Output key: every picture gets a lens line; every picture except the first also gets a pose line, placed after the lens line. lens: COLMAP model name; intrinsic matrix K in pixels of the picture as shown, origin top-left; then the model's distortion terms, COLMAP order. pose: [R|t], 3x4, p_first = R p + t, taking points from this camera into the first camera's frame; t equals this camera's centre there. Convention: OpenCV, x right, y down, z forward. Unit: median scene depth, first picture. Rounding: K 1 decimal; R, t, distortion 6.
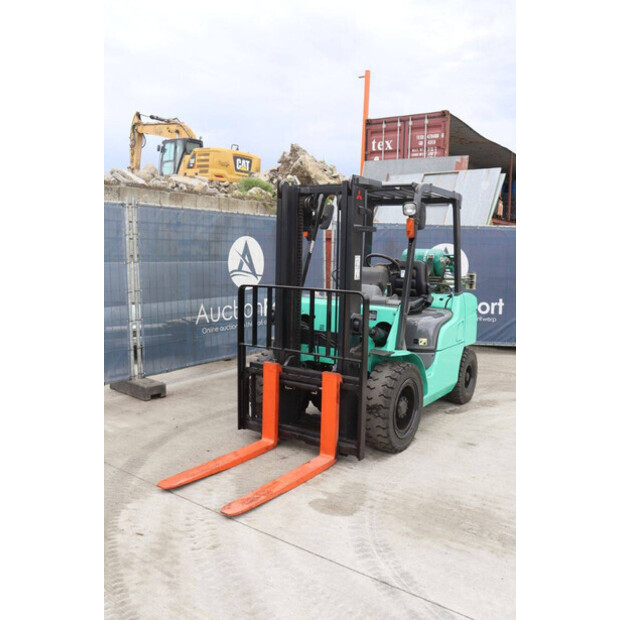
lens RADIAL K [[554.0, 0, 307.6], [0, 554.0, 309.2], [0, 0, 1]] dist [-0.095926, 0.033514]
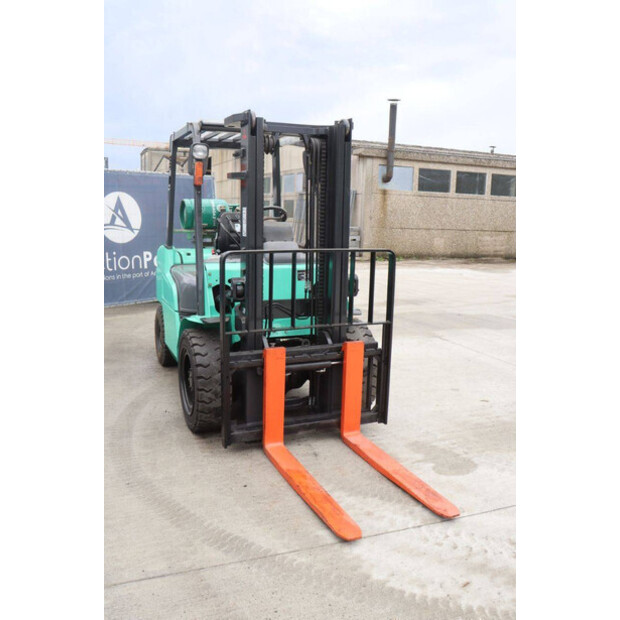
lens RADIAL K [[560.7, 0, 308.2], [0, 560.7, 319.4], [0, 0, 1]] dist [-0.081130, 0.043001]
pose [[0.542163, -0.172009, 0.822479, -0.657324], [0.079248, 0.984928, 0.153743, -0.059151], [-0.836528, -0.018174, 0.547623, 0.502687]]
